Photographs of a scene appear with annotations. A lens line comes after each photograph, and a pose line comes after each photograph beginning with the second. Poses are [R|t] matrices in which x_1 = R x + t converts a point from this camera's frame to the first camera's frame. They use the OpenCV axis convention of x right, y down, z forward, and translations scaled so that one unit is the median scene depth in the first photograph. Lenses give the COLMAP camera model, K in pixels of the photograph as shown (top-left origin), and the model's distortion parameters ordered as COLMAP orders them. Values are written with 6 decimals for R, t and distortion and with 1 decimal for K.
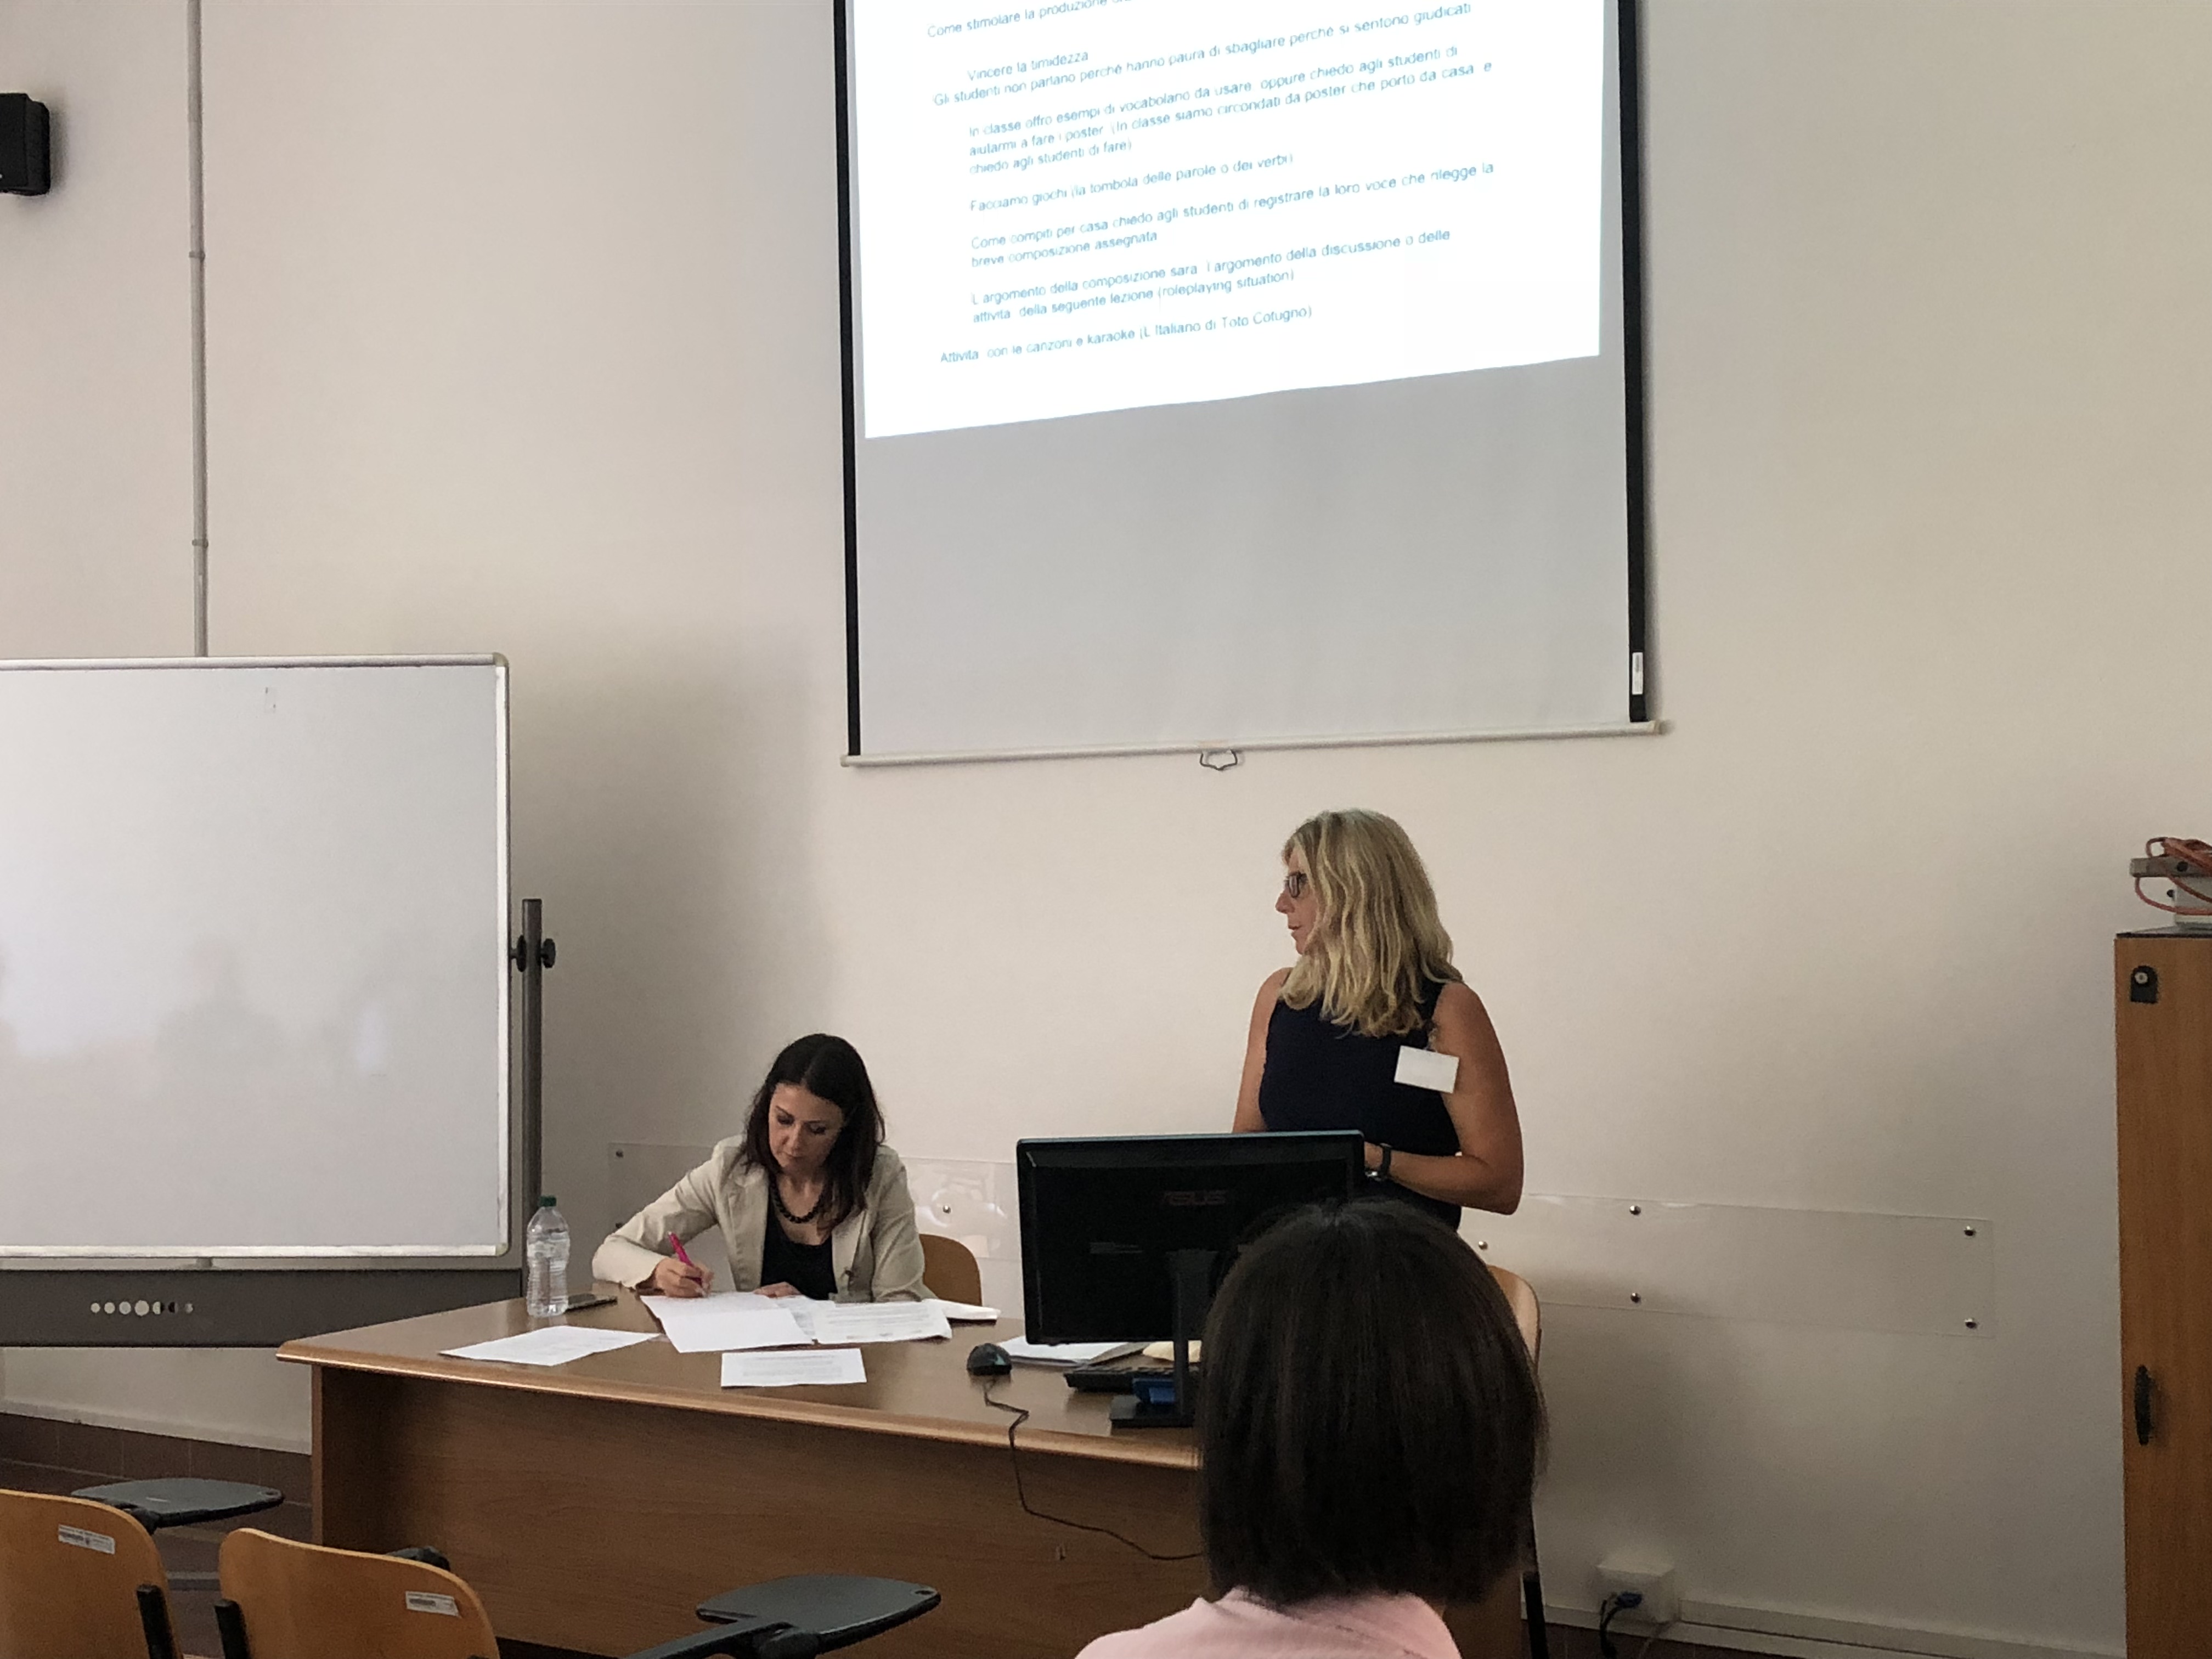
lens RADIAL K [[3061.0, 0, 1106.0], [0, 3061.0, 829.5], [0, 0, 1]] dist [0.084060, -0.189776]
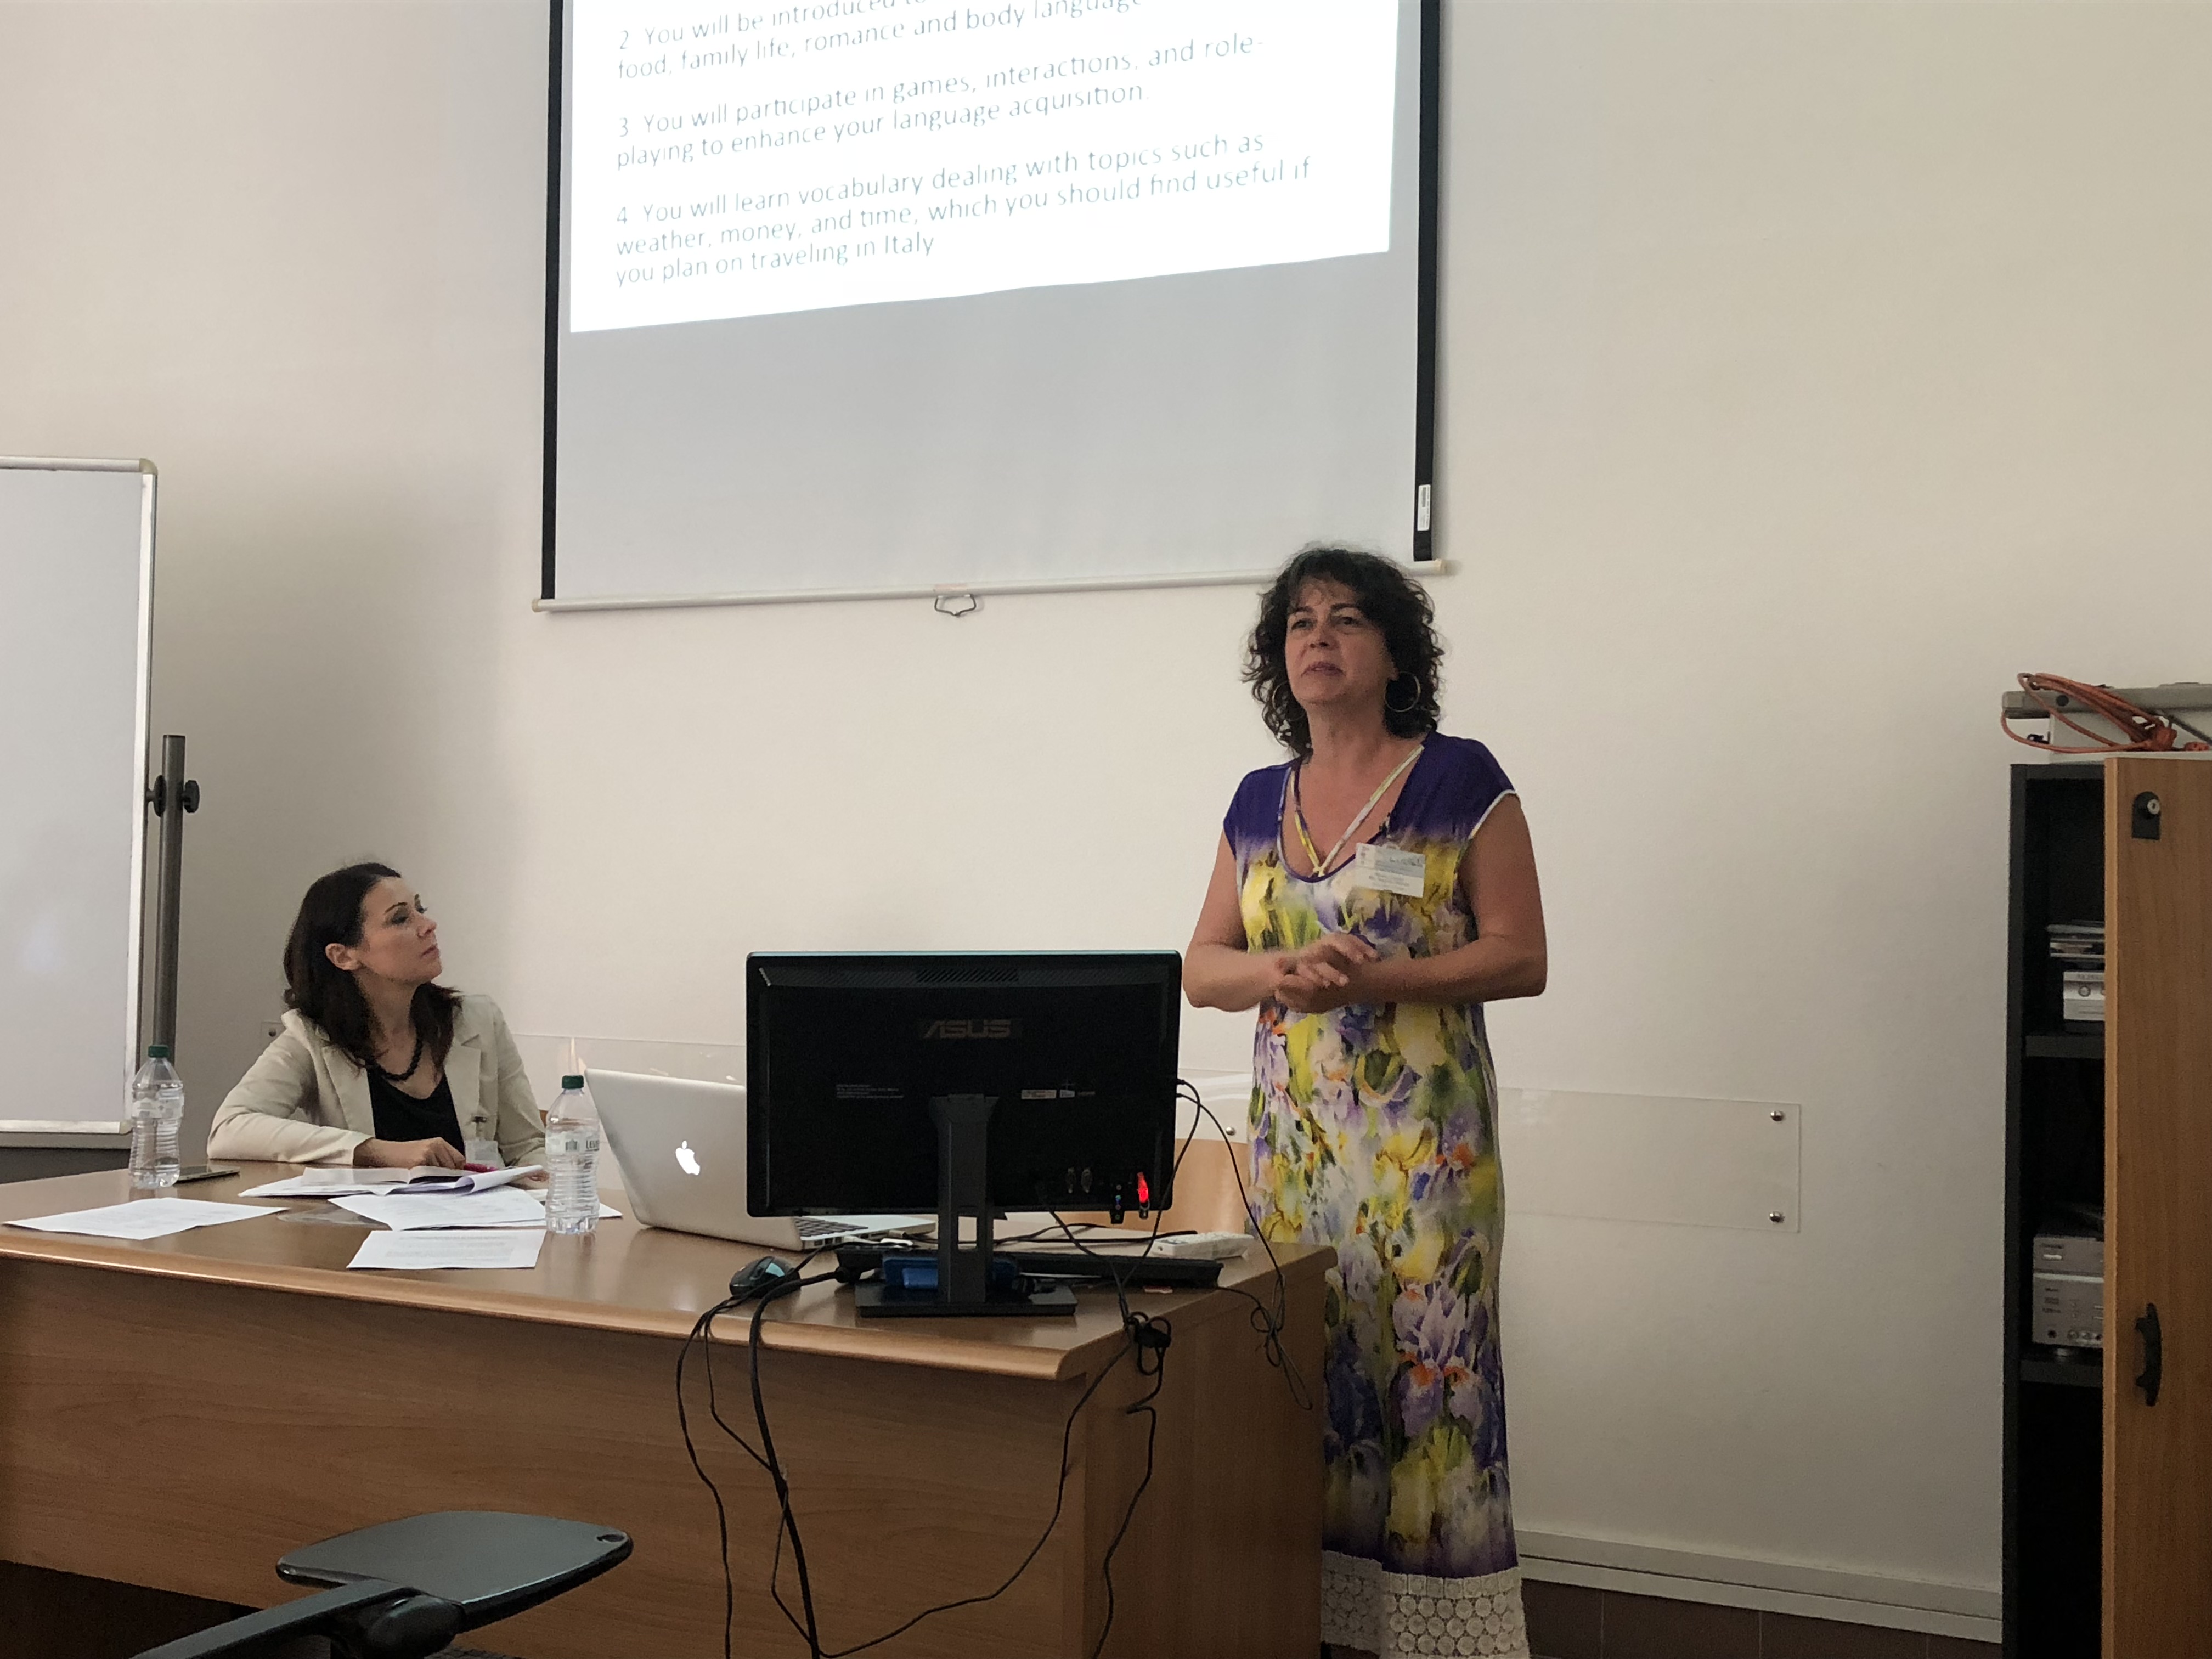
lens RADIAL K [[2494.7, 0, 1106.0], [0, 2494.7, 829.5], [0, 0, 1]] dist [0.092833, -0.339226]
pose [[0.989567, 0.034817, 0.139805, -0.022389], [-0.033256, 0.999356, -0.013486, 0.058708], [-0.140184, 0.008696, 0.990087, 0.272577]]
